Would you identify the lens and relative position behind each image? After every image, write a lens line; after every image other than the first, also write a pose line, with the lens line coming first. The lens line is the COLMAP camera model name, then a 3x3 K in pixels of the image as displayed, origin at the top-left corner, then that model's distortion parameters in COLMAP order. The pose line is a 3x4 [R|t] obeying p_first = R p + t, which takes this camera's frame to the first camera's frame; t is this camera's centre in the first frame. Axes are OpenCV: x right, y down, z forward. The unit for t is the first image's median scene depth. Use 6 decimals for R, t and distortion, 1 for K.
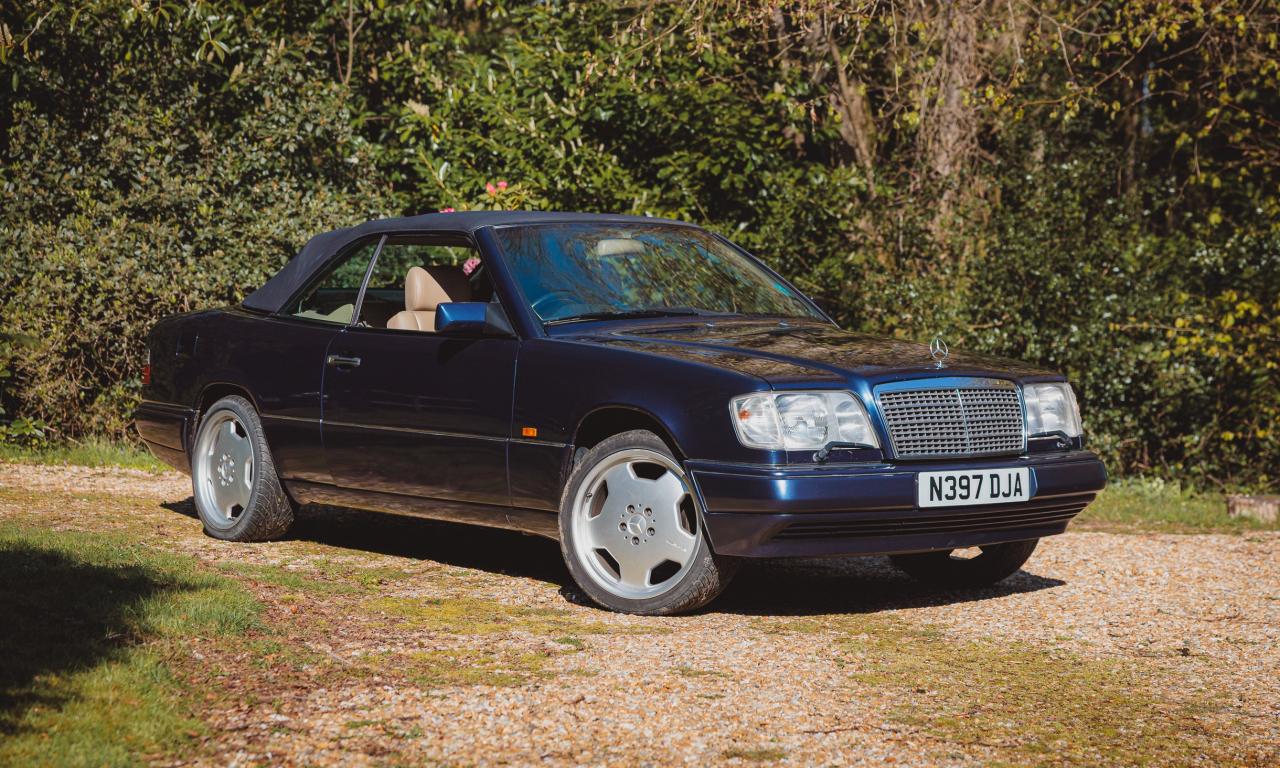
lens RADIAL K [[2399.9, 0, 667.0], [0, 2399.9, 385.0], [0, 0, 1]] dist [-0.039291, 0.108265]
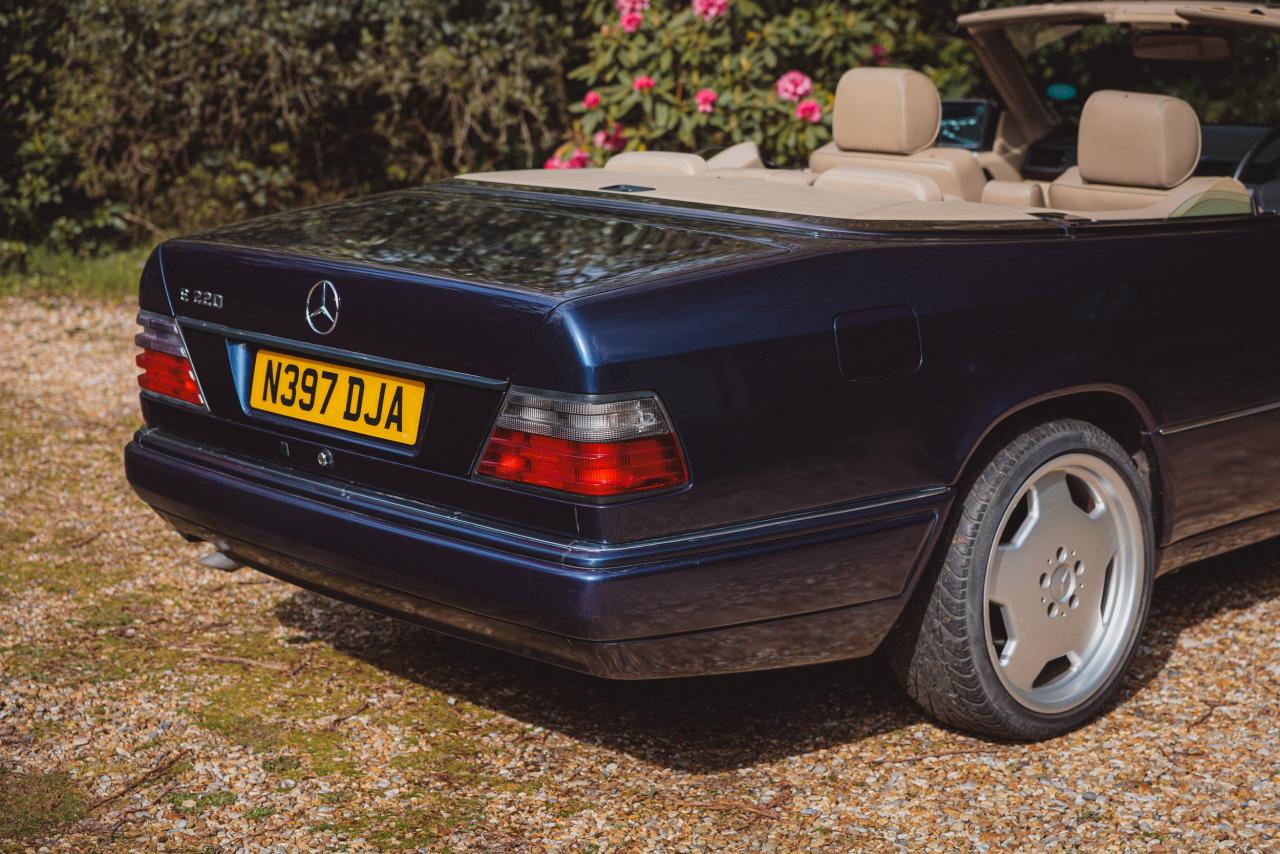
lens RADIAL K [[2205.5, 0, 640.0], [0, 2205.5, 427.0], [0, 0, 1]] dist [0.033007, -0.043344]
pose [[0.979088, 0.008565, -0.203257, 0.045257], [0.027968, 0.983960, 0.176183, -0.035089], [0.201506, -0.178183, 0.963144, 0.329372]]
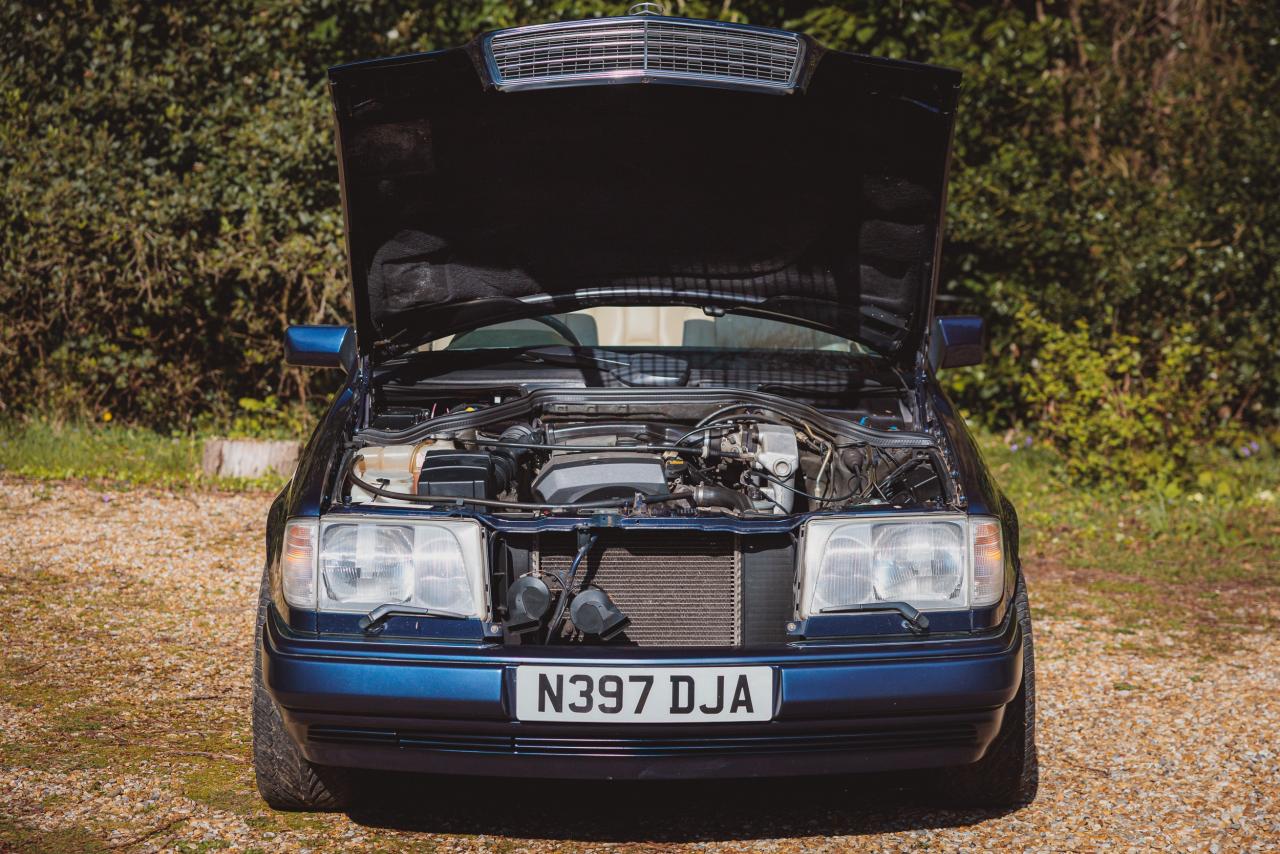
lens RADIAL K [[2407.2, 0, 634.6], [0, 2407.2, 464.8], [0, 0, 1]] dist [0.012718, 0.170126]
pose [[0.992343, -0.006779, -0.123329, 0.046677], [0.019508, 0.994562, 0.102302, -0.035824], [0.121965, -0.103925, 0.987079, 0.240403]]
